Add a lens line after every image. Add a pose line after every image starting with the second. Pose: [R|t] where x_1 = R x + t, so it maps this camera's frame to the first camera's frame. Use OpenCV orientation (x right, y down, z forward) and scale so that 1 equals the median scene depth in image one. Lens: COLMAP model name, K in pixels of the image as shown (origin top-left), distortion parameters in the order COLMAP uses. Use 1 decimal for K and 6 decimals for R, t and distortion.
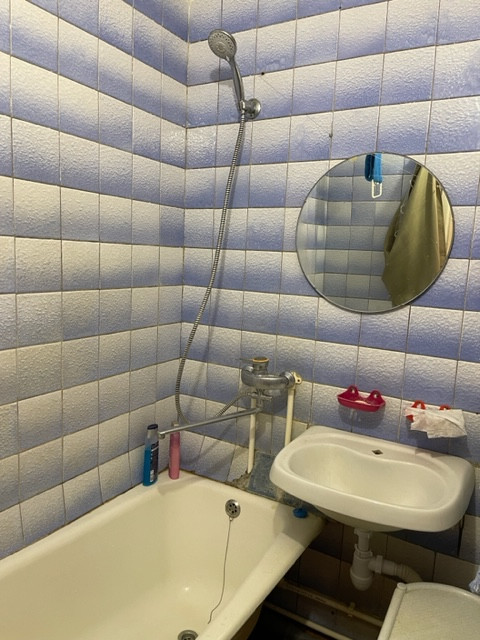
lens RADIAL K [[486.1, 0, 238.5], [0, 486.1, 324.1], [0, 0, 1]] dist [0.067943, -0.091039]
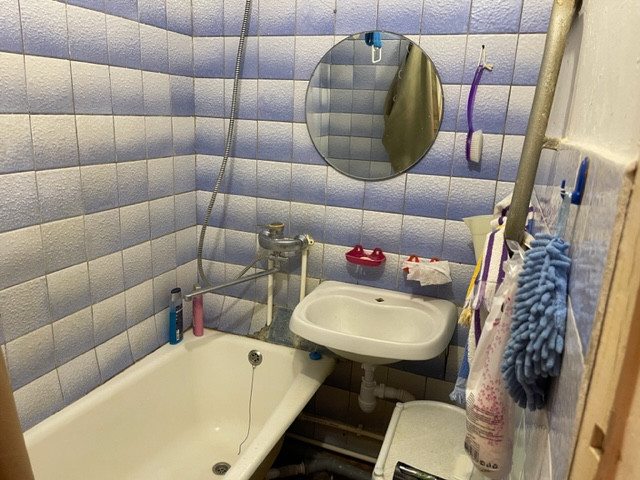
lens RADIAL K [[486.1, 0, 322.7], [0, 486.1, 240.4], [0, 0, 1]] dist [0.067943, -0.091039]
pose [[0.985997, -0.043288, 0.161046, -0.030830], [0.023013, 0.991802, 0.125691, -0.028095], [-0.165167, -0.120225, 0.978911, -0.094862]]
